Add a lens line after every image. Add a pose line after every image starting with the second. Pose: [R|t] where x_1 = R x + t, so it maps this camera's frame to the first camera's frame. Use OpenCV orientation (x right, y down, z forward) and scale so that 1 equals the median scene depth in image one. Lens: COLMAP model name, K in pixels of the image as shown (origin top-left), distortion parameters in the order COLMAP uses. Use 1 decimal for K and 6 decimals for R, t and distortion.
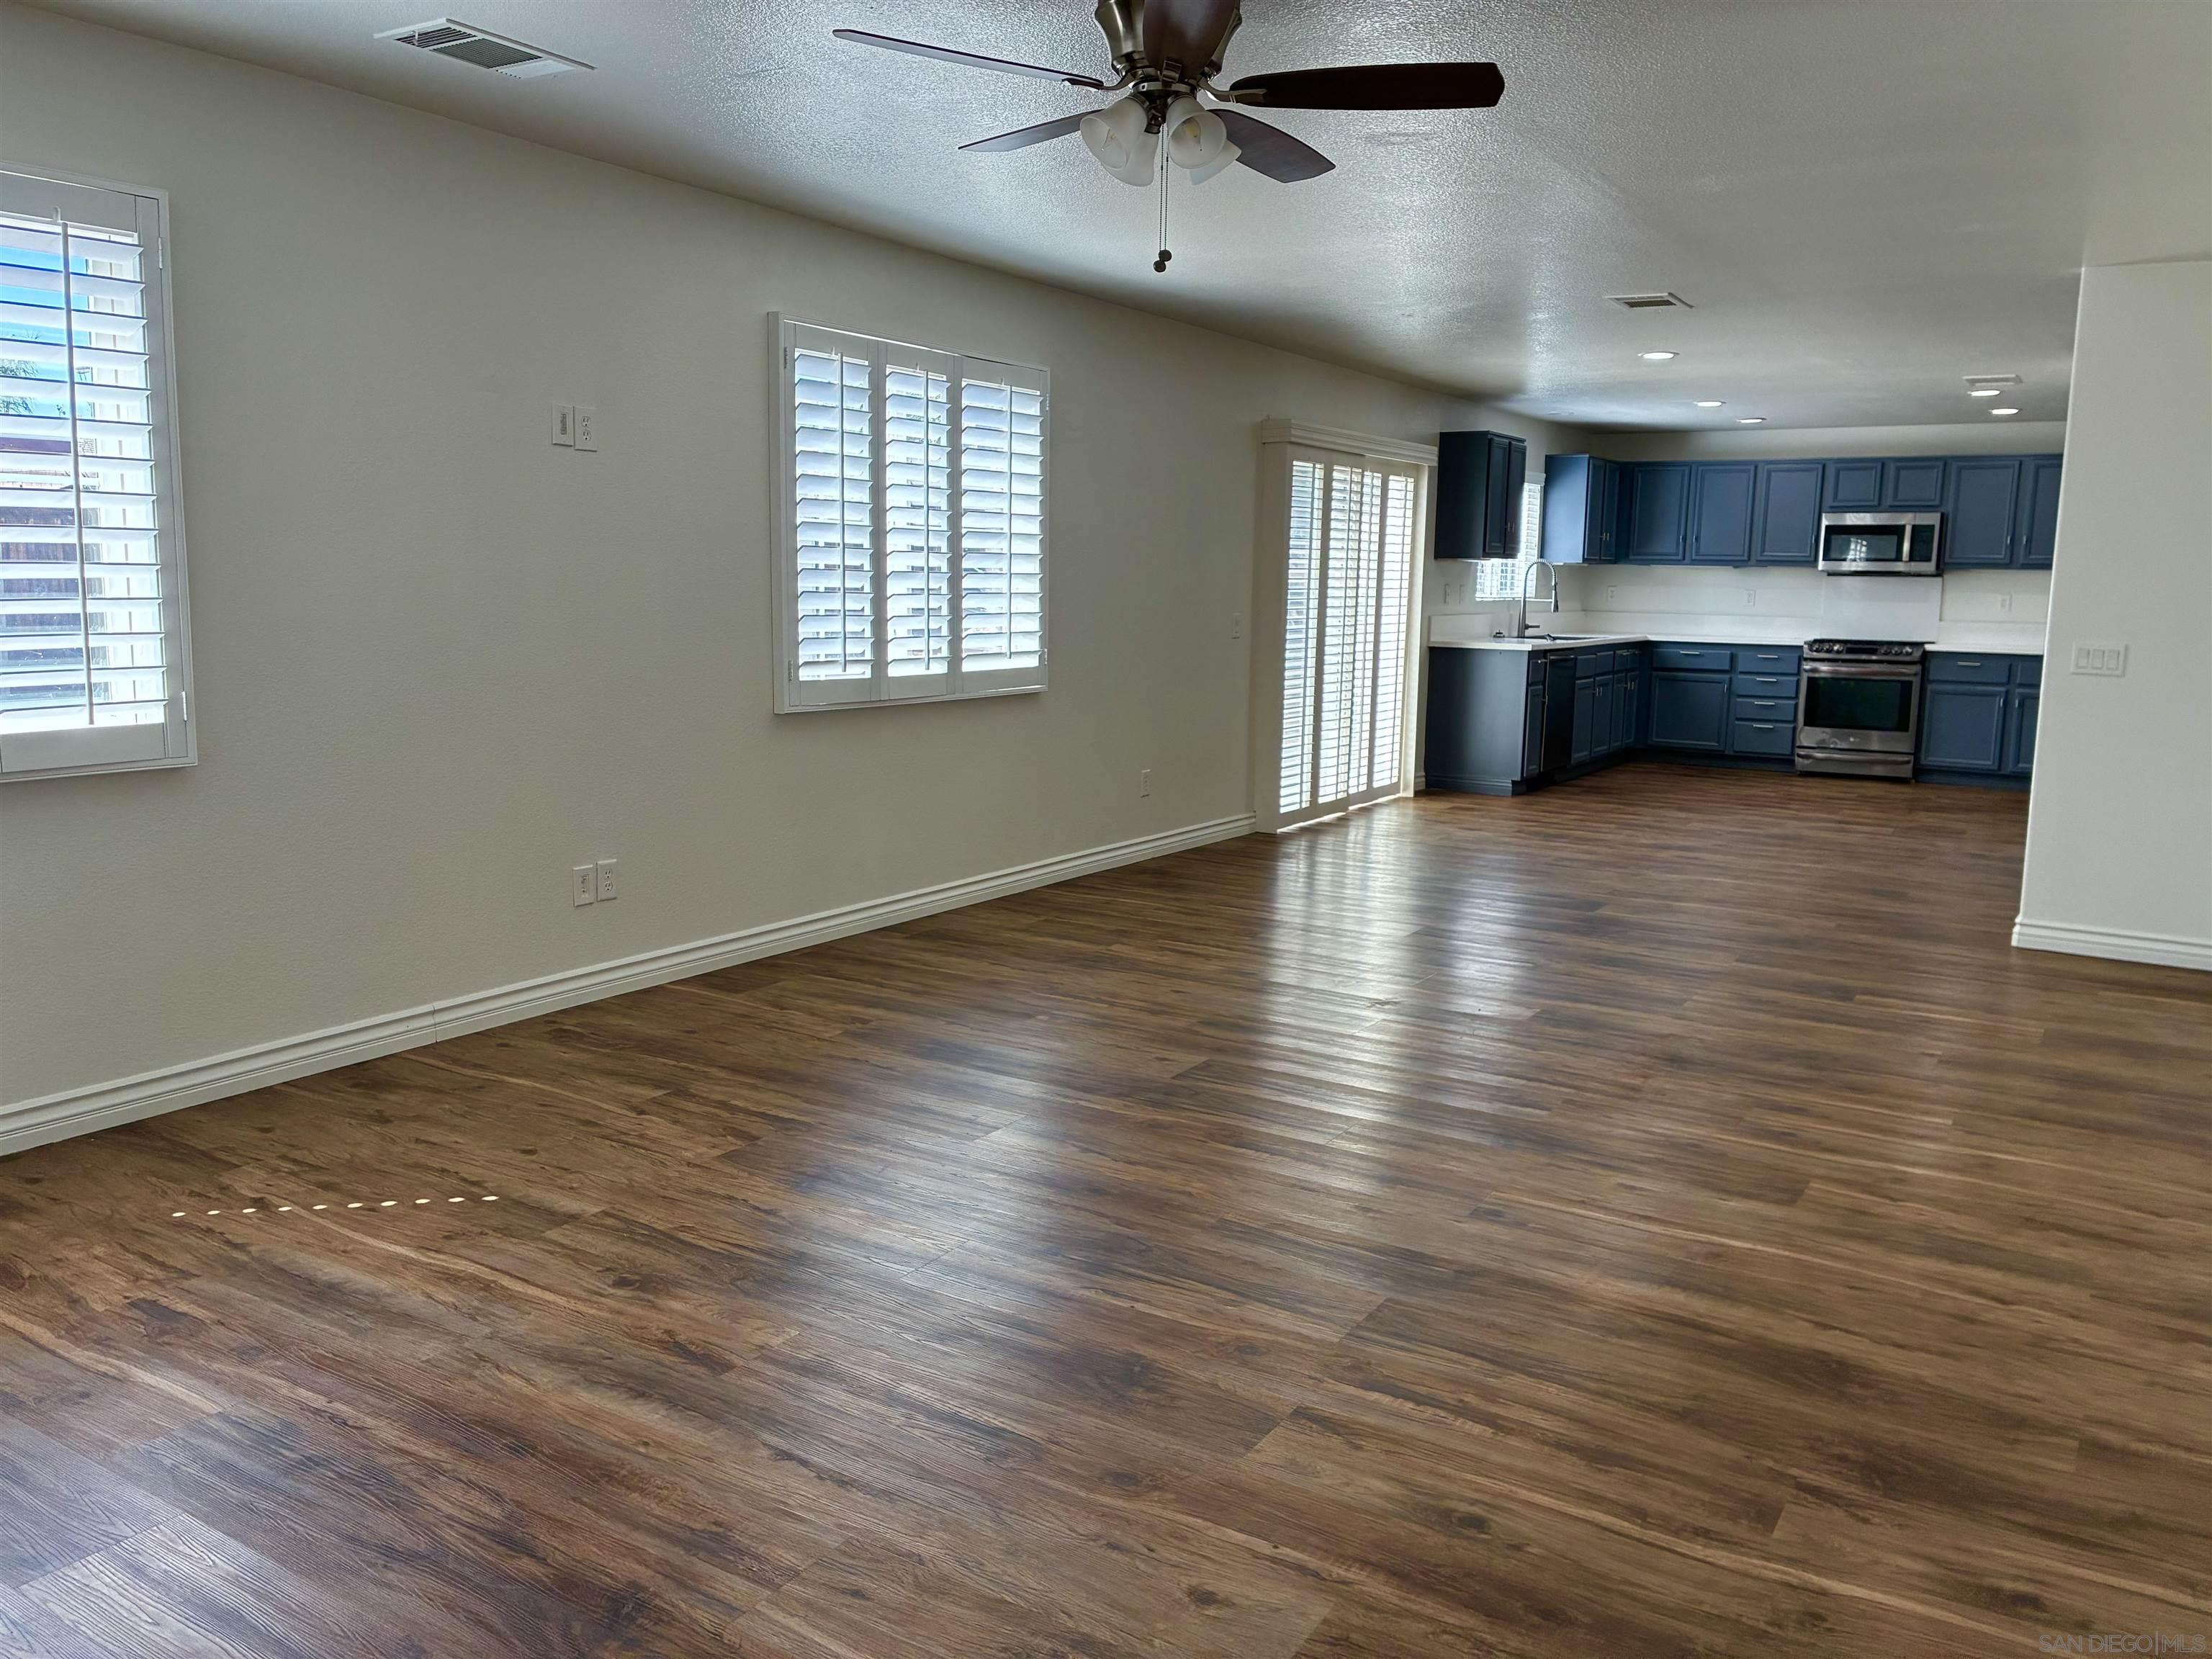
lens RADIAL K [[1684.2, 0, 1117.5], [0, 1684.2, 830.4], [0, 0, 1]] dist [0.066657, -0.084669]
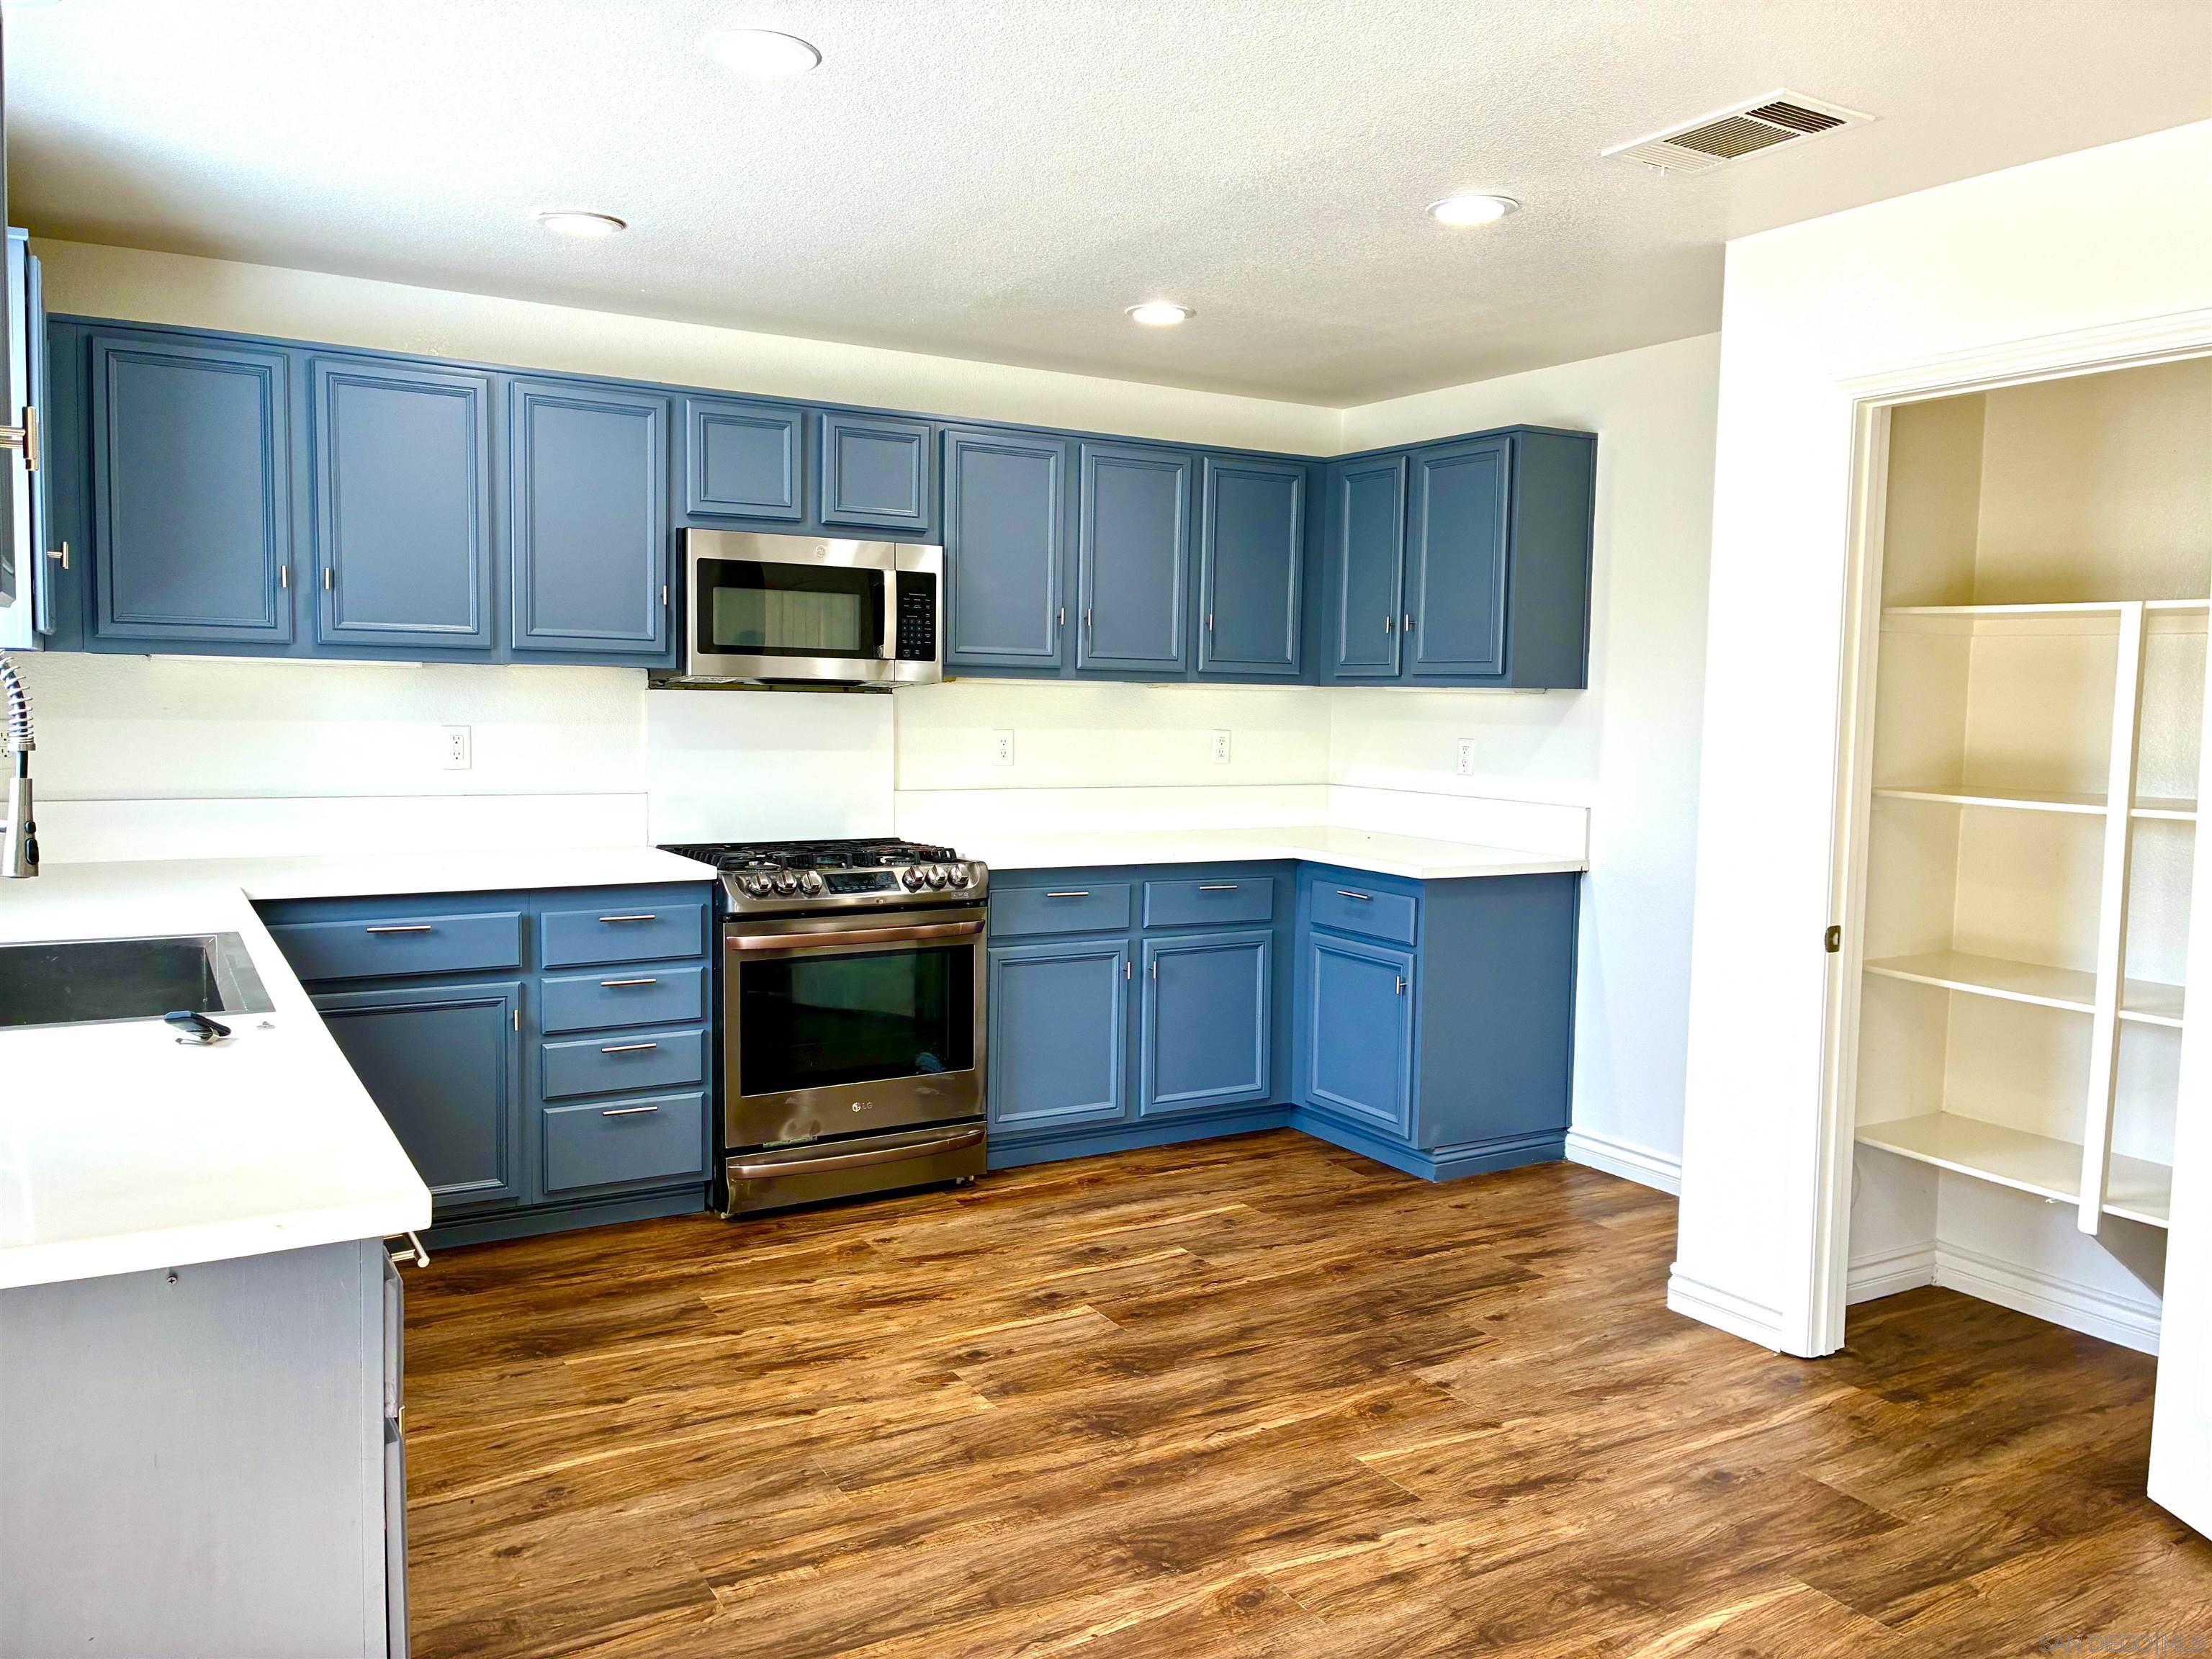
lens RADIAL K [[1684.2, 0, 1117.5], [0, 1684.2, 830.4], [0, 0, 1]] dist [0.066657, -0.084669]
pose [[0.456543, -0.084506, 0.885679, 0.118782], [0.124677, 0.991733, 0.030357, -0.119926], [-0.880922, 0.096565, 0.463305, 0.753230]]
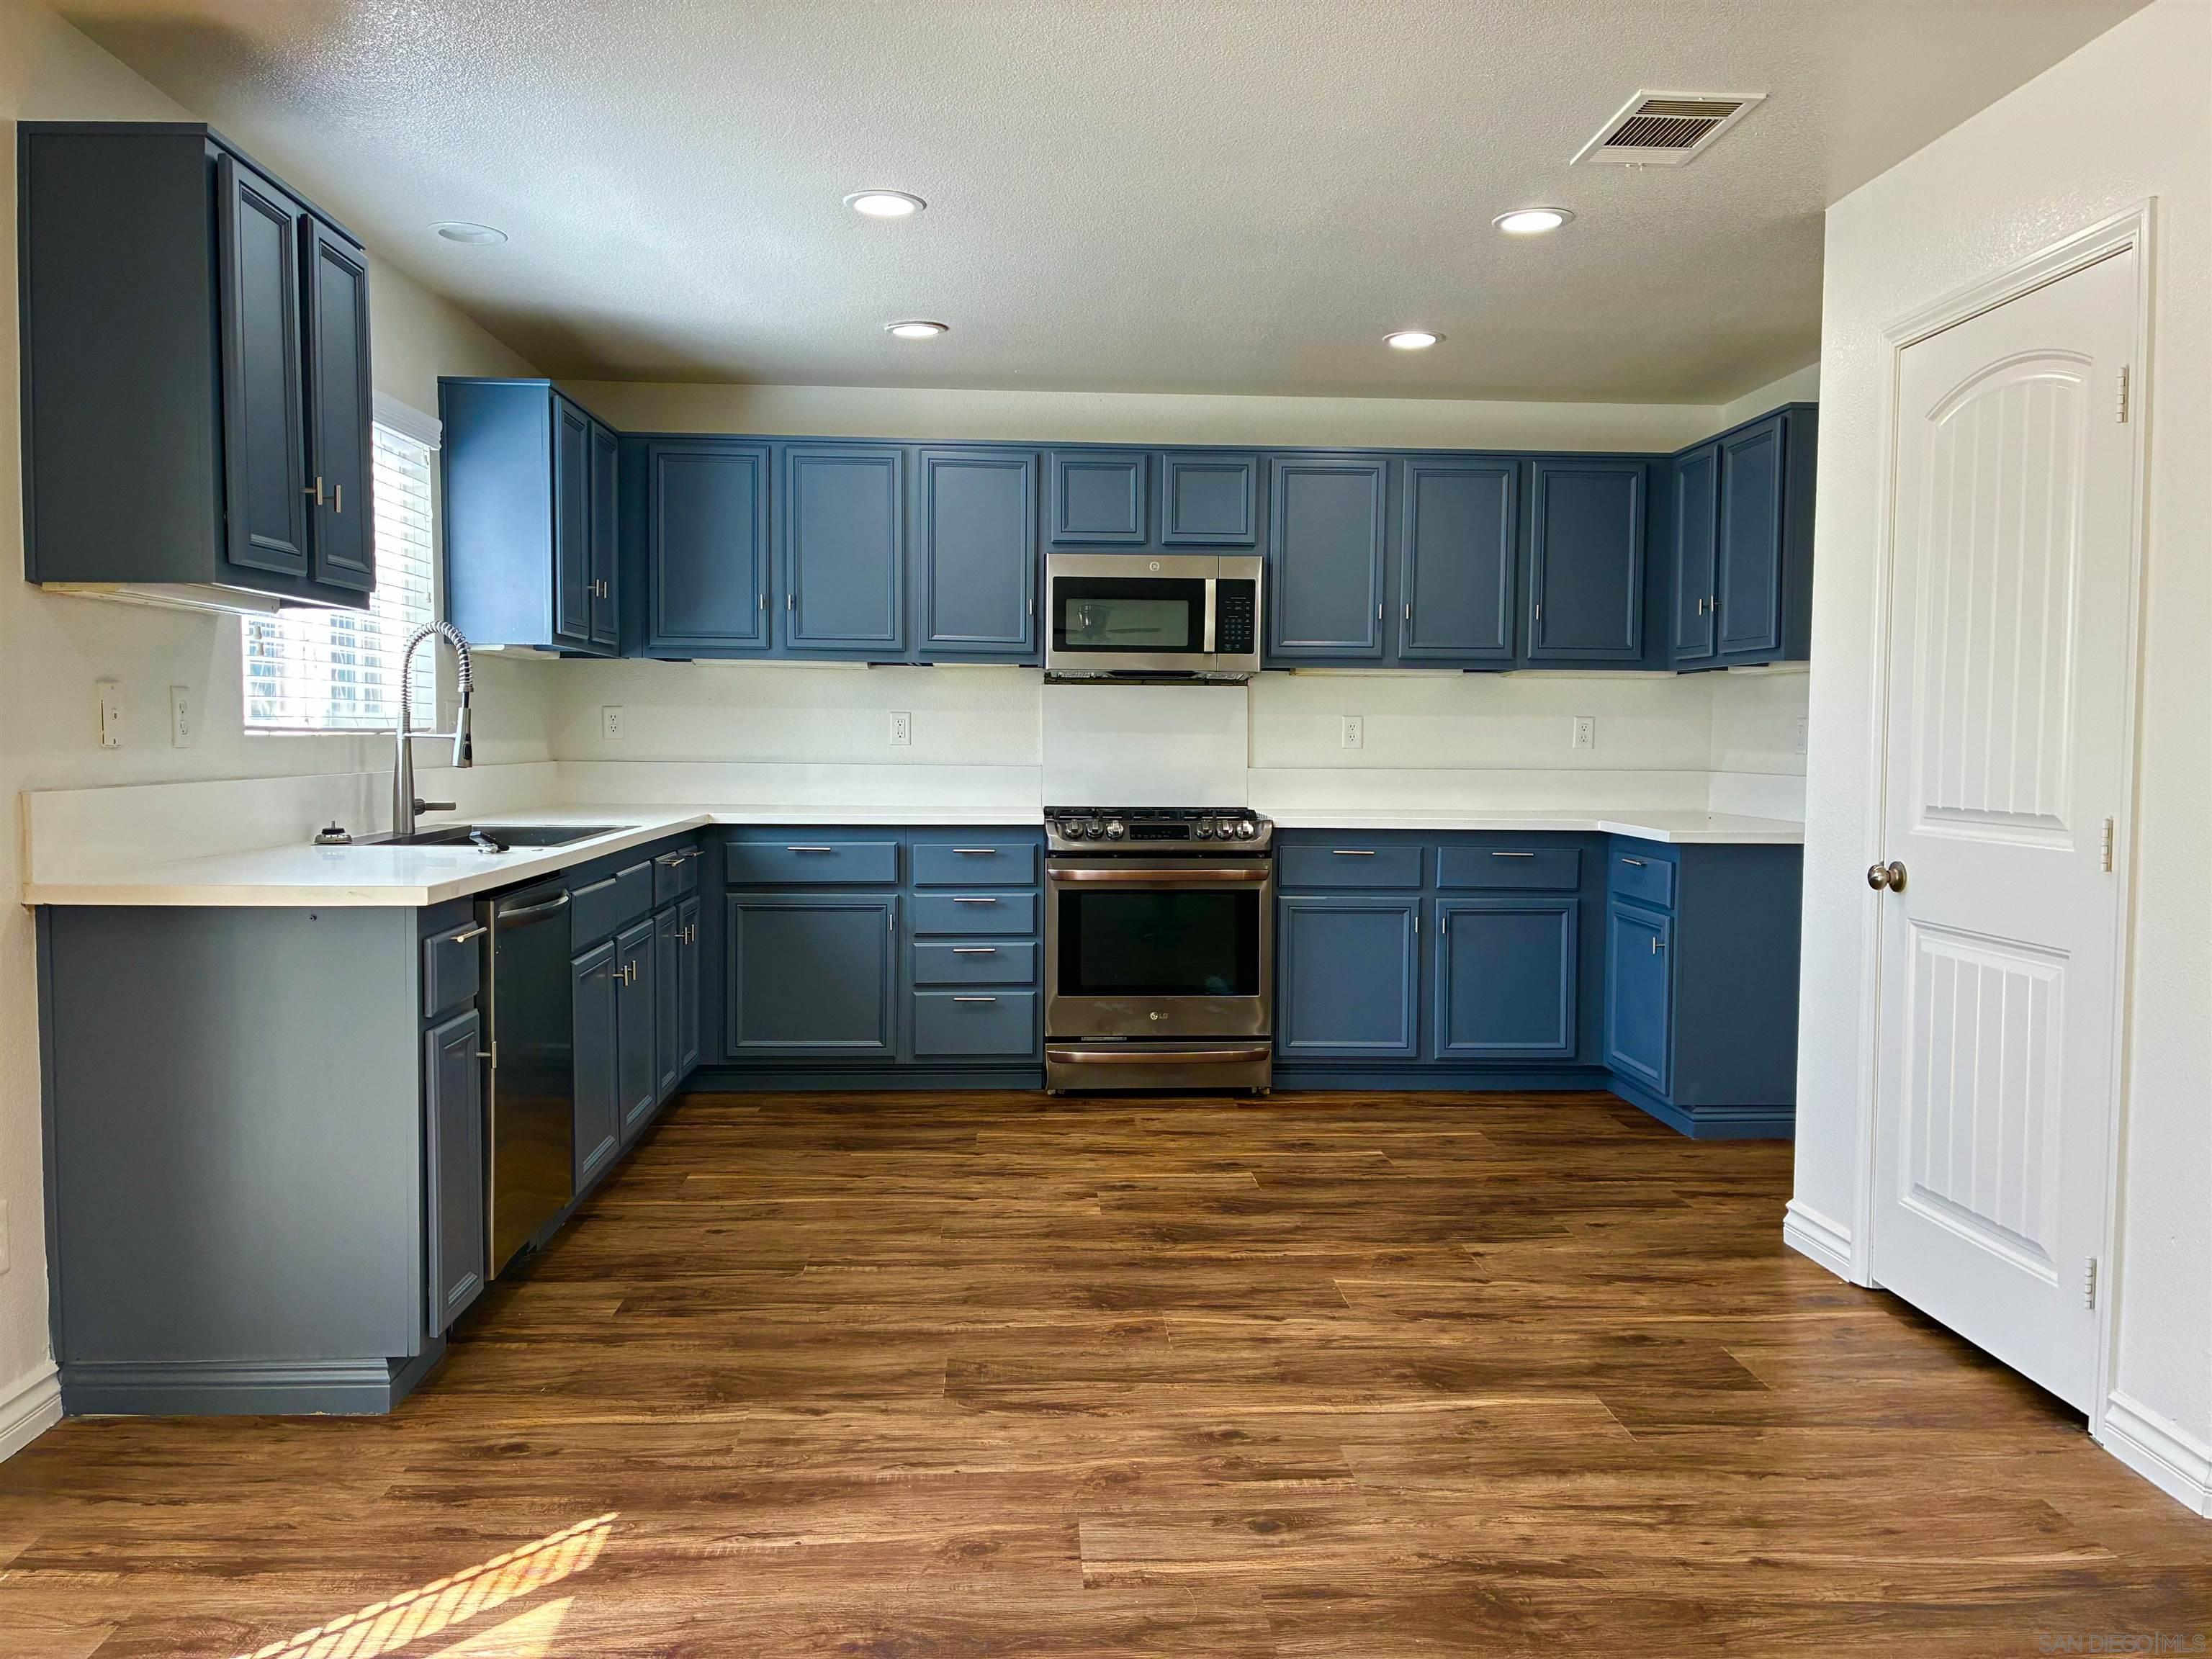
lens RADIAL K [[1684.2, 0, 1117.5], [0, 1684.2, 830.4], [0, 0, 1]] dist [0.066657, -0.084669]
pose [[0.818141, -0.043421, 0.573375, 0.152655], [0.094006, 0.993829, -0.058875, -0.077930], [-0.567281, 0.102069, 0.817175, 0.607553]]
